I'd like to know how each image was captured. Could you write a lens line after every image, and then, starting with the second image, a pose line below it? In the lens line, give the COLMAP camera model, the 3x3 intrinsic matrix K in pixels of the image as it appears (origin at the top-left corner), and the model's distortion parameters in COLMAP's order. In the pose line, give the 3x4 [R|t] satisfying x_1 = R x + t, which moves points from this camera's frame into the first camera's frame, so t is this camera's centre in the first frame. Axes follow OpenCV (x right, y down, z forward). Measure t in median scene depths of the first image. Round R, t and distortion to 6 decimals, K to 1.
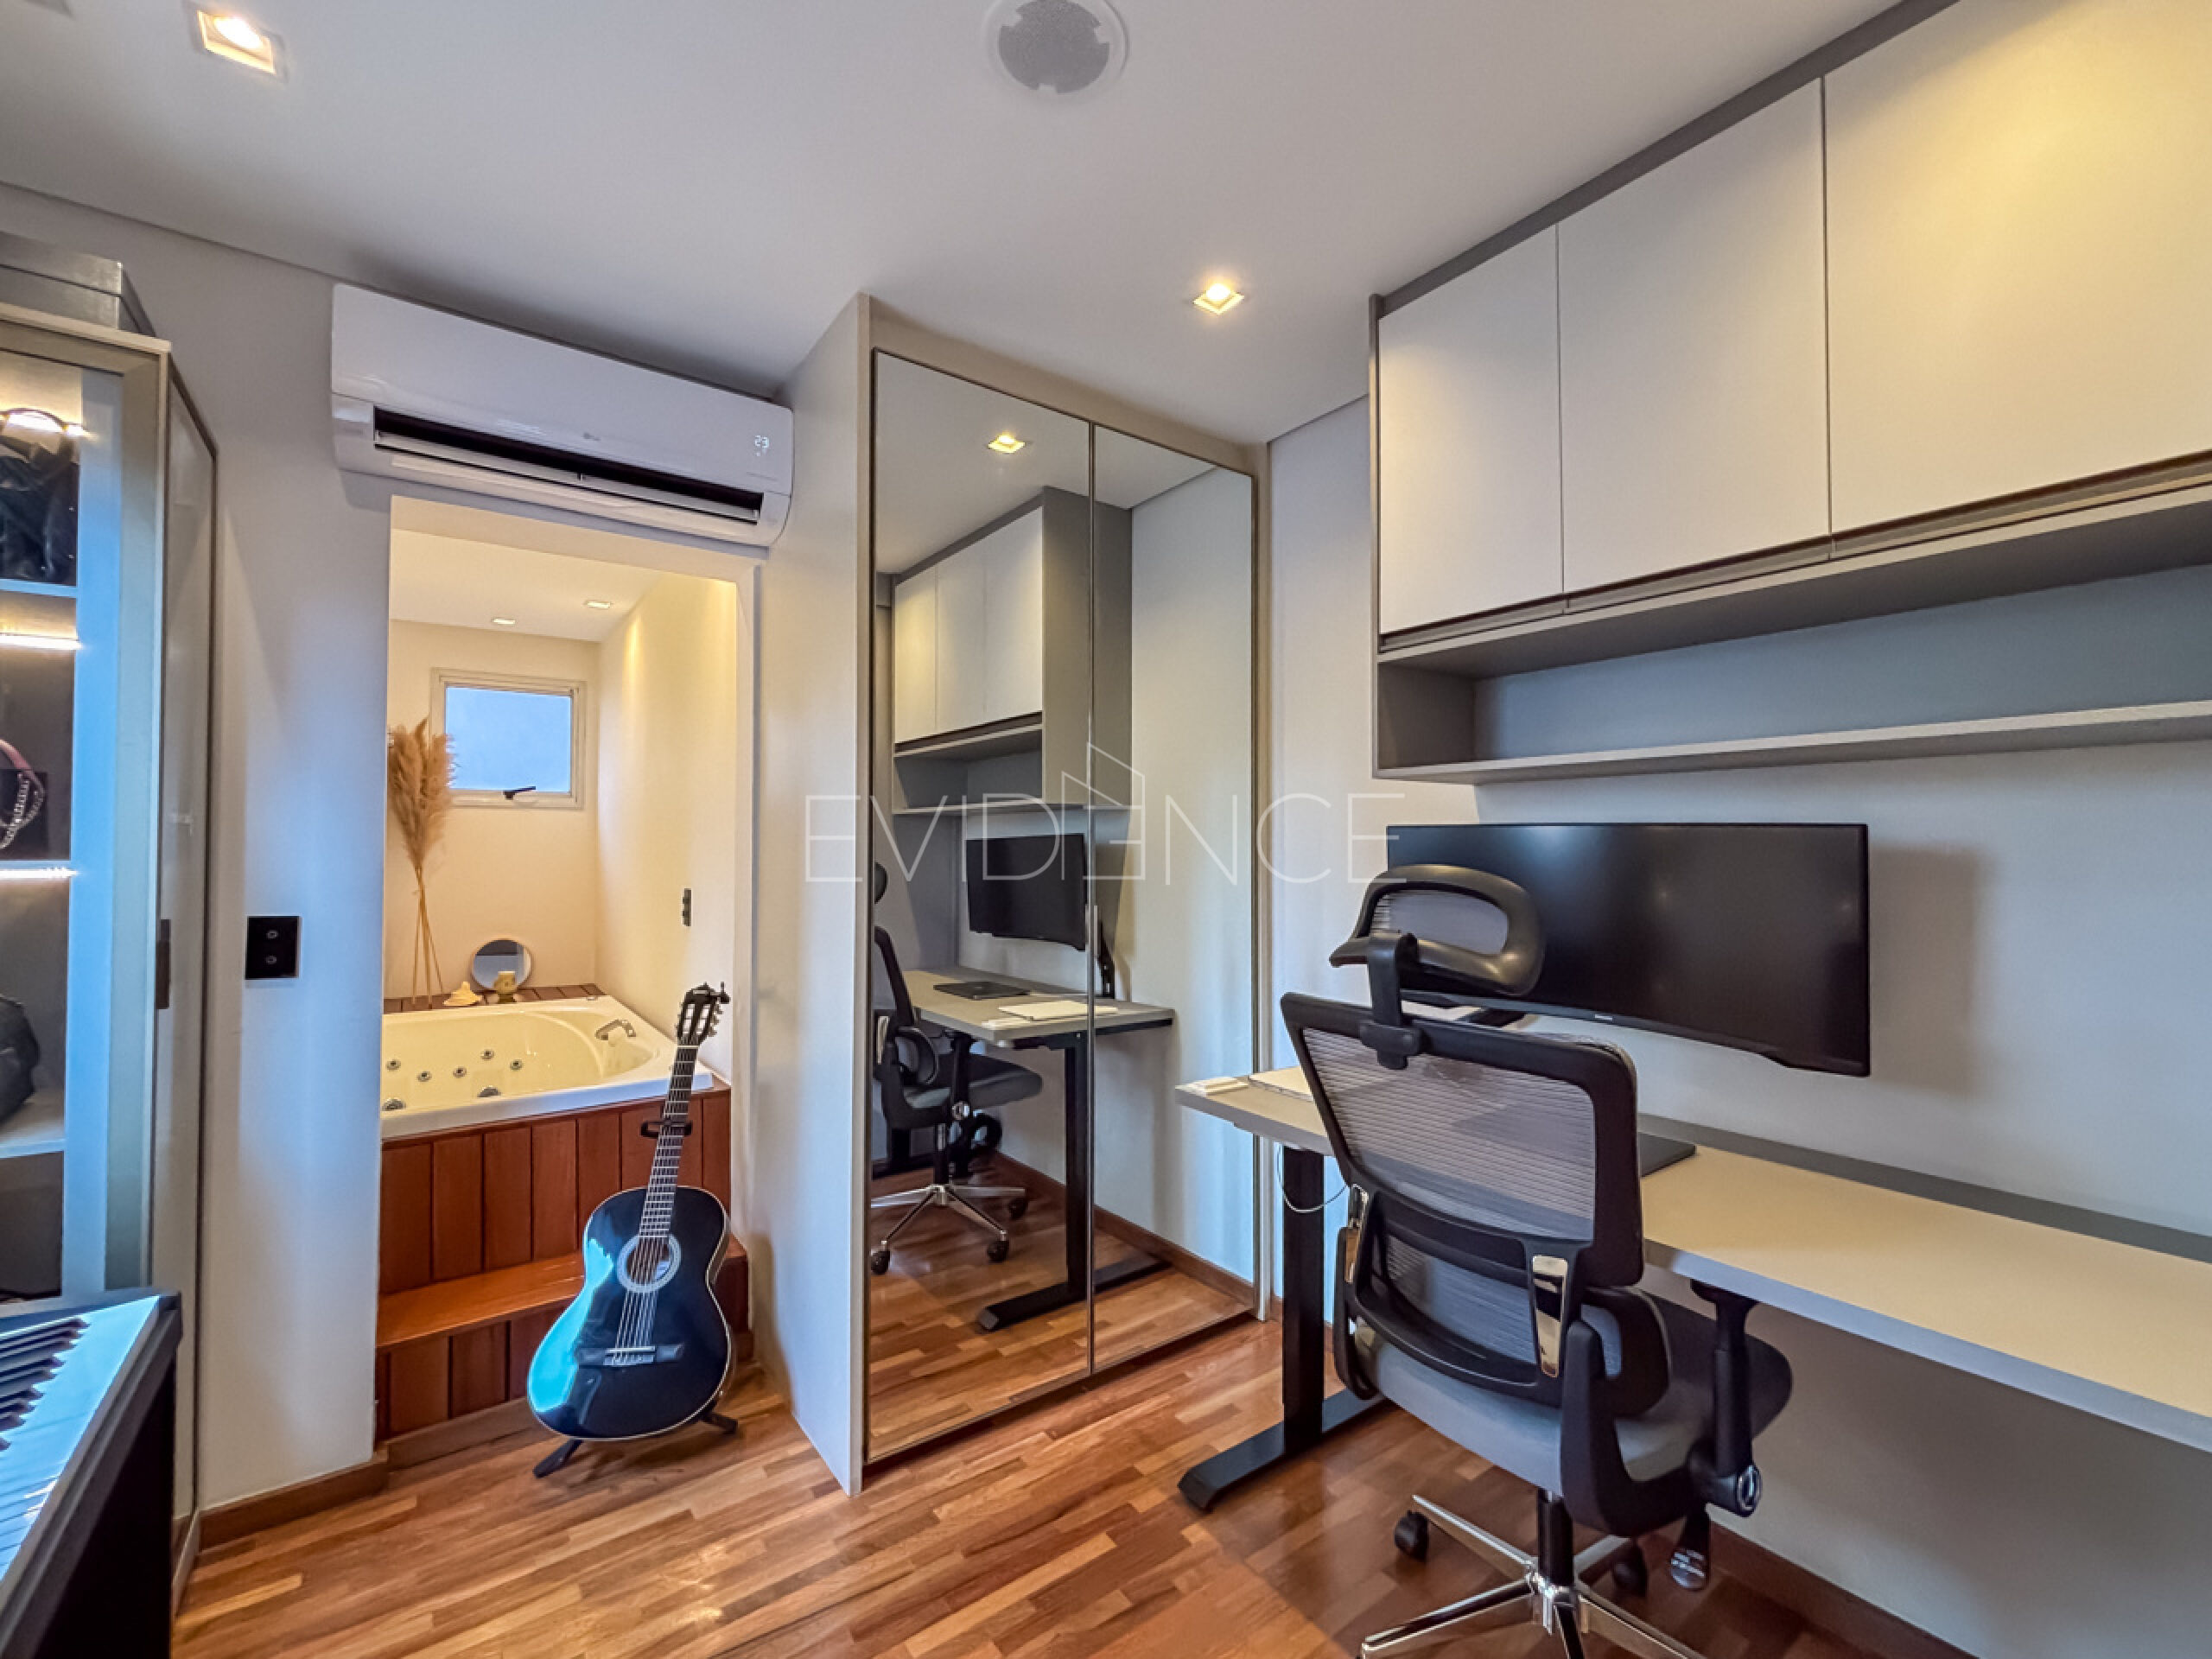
lens RADIAL K [[927.2, 0, 1099.3], [0, 927.2, 828.6], [0, 0, 1]] dist [0.000822, -0.000142]
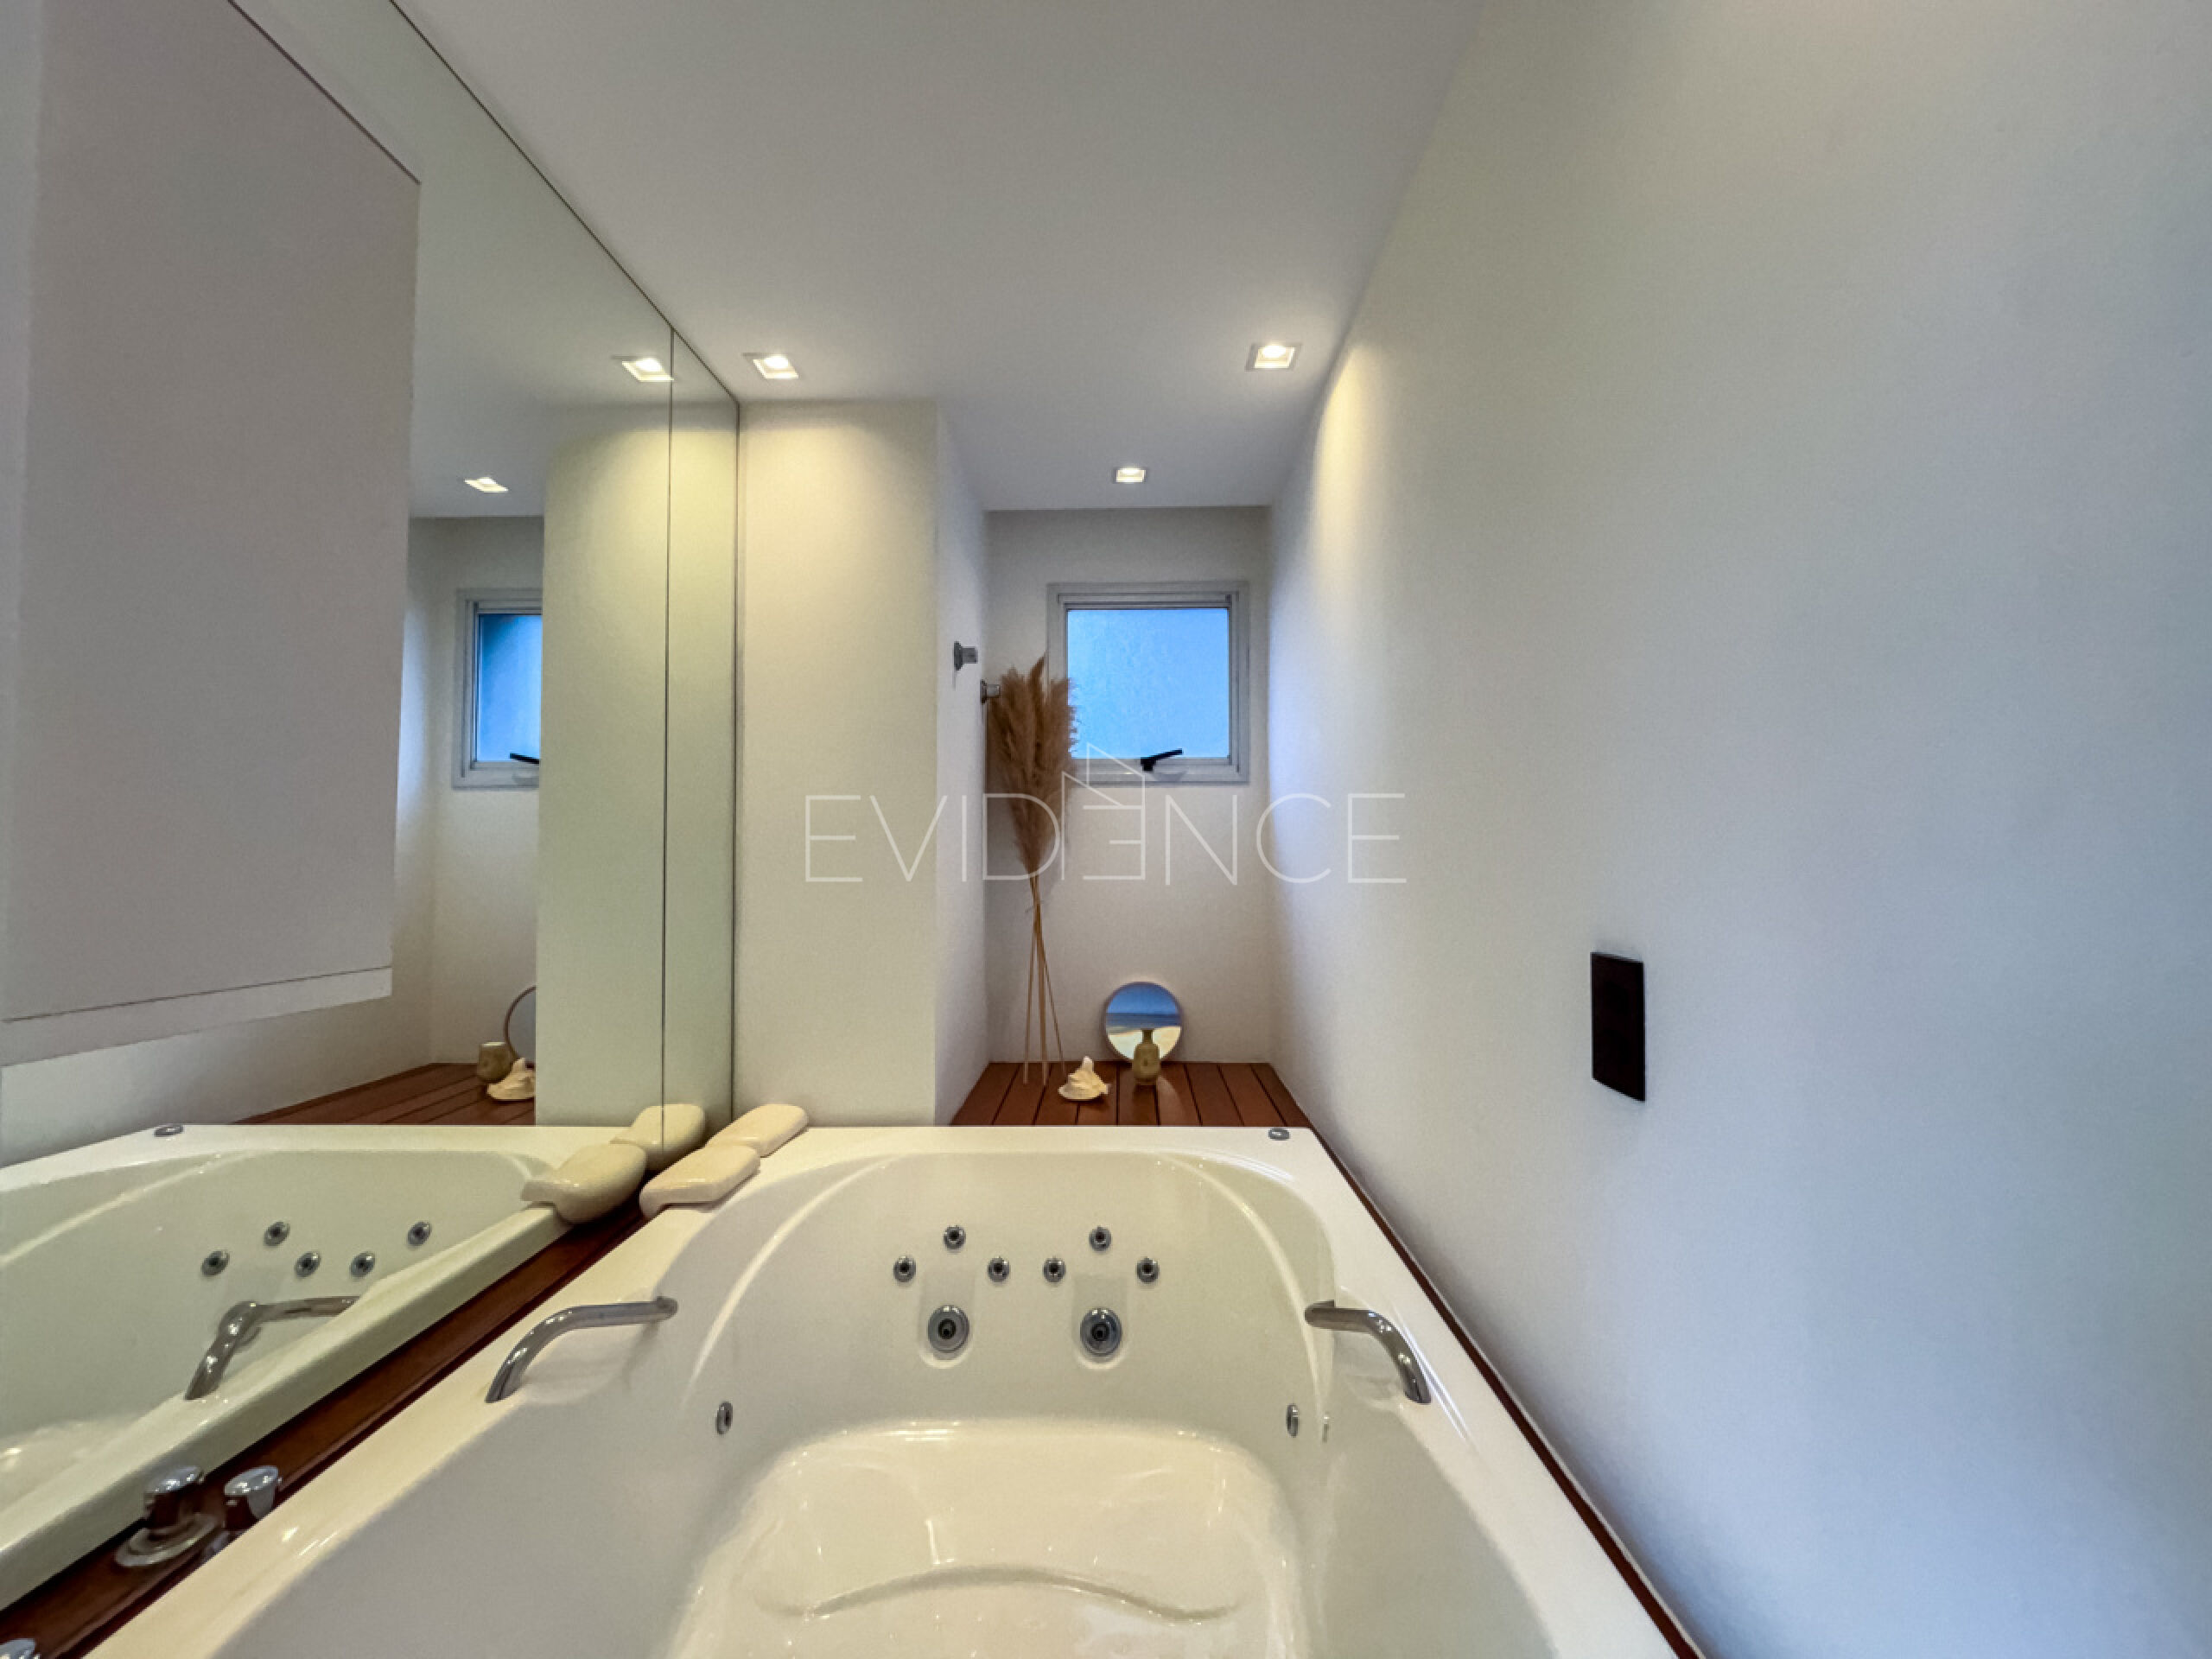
lens RADIAL K [[958.7, 0, 1082.6], [0, 958.7, 828.7], [0, 0, 1]] dist [0.001060, 0.000117]
pose [[0.782745, -0.025086, -0.621837, -0.542757], [0.021219, 0.999682, -0.013620, 0.038602], [0.621981, -0.002533, 0.783029, 0.948970]]
